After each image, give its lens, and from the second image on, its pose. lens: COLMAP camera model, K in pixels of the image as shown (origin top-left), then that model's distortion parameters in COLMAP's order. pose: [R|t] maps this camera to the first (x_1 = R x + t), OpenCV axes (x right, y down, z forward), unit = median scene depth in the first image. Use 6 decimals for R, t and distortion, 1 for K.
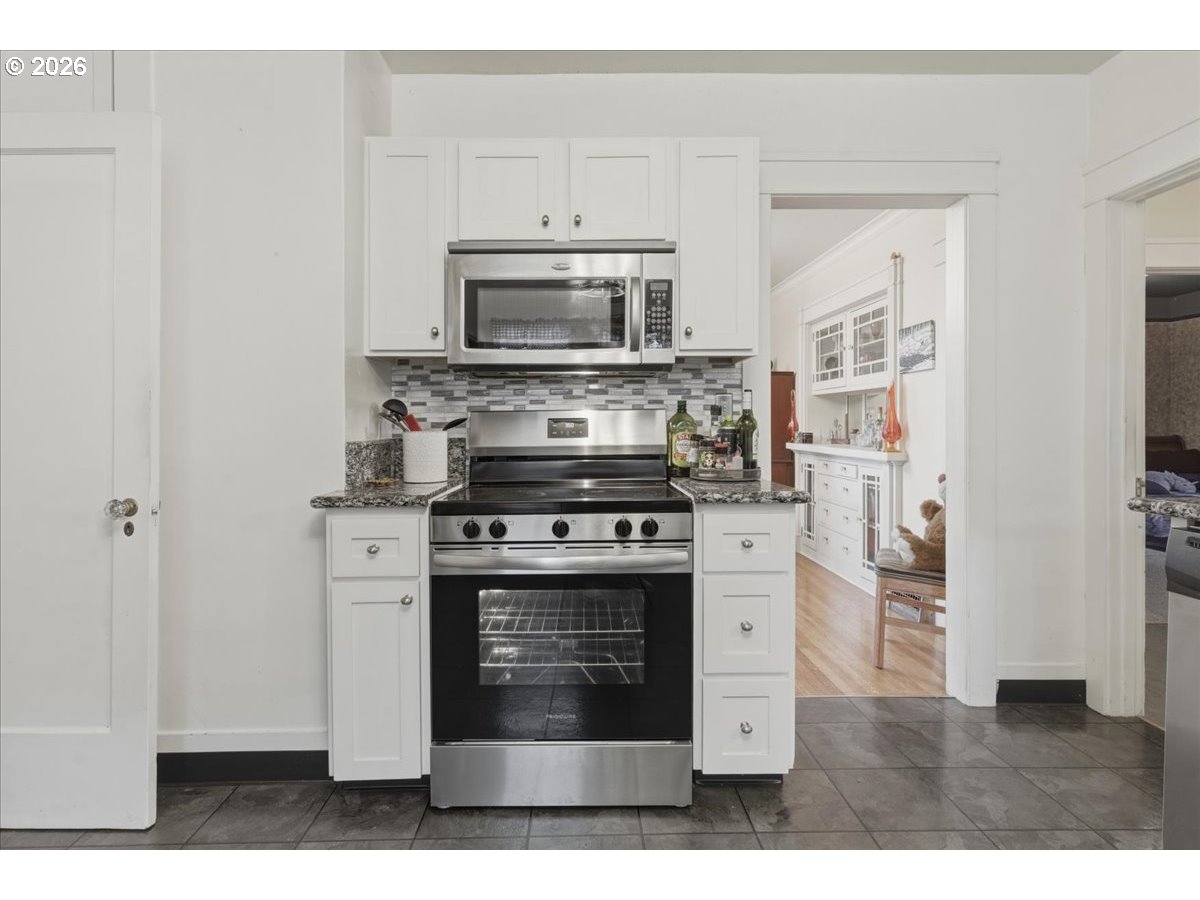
lens RADIAL K [[637.7, 0, 596.6], [0, 637.7, 437.9], [0, 0, 1]] dist [0.006957, 0.000637]
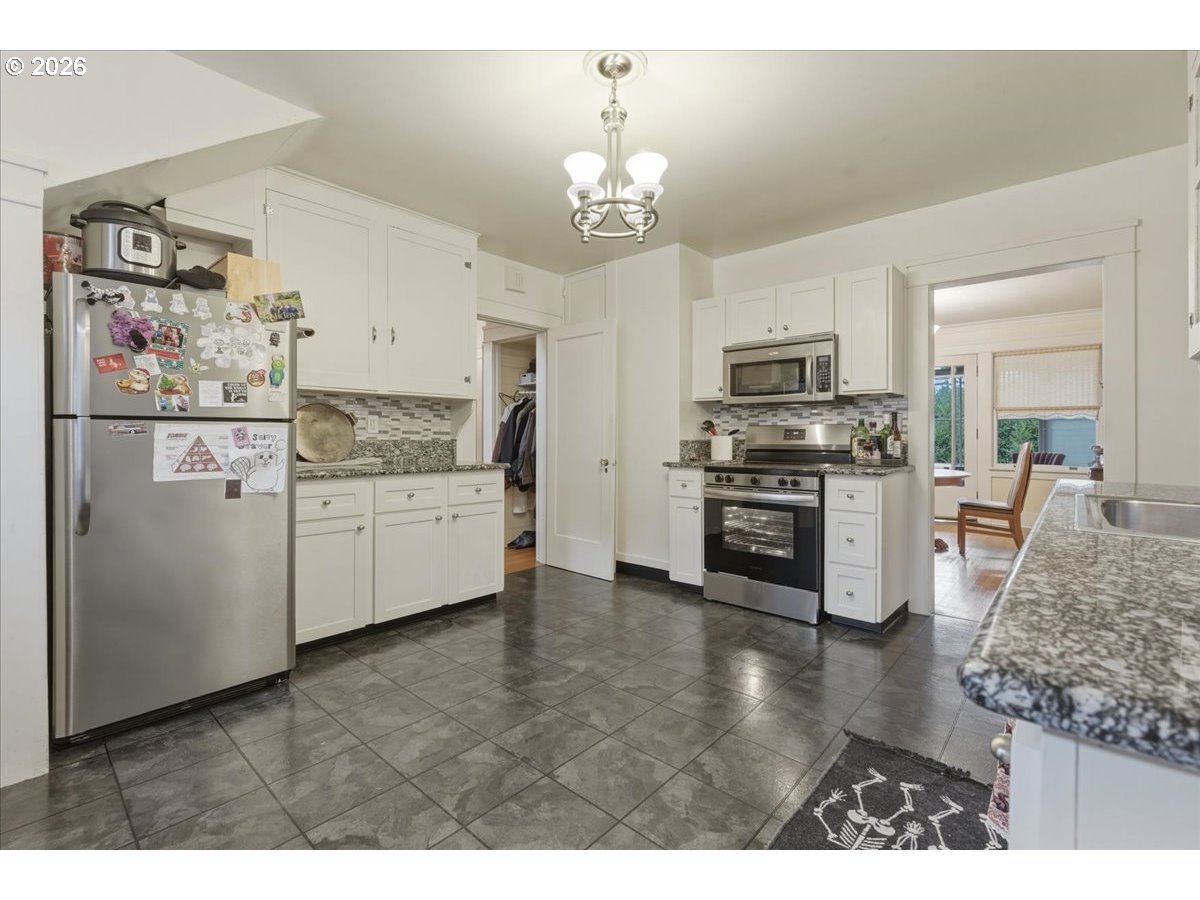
lens RADIAL K [[528.5, 0, 601.4], [0, 528.5, 446.2], [0, 0, 1]] dist [0.002182, 0.000263]
pose [[0.739994, 0.019559, -0.672329, 0.654136], [-0.015748, 0.999807, 0.011752, 0.010408], [0.672429, 0.001891, 0.740159, -0.582528]]
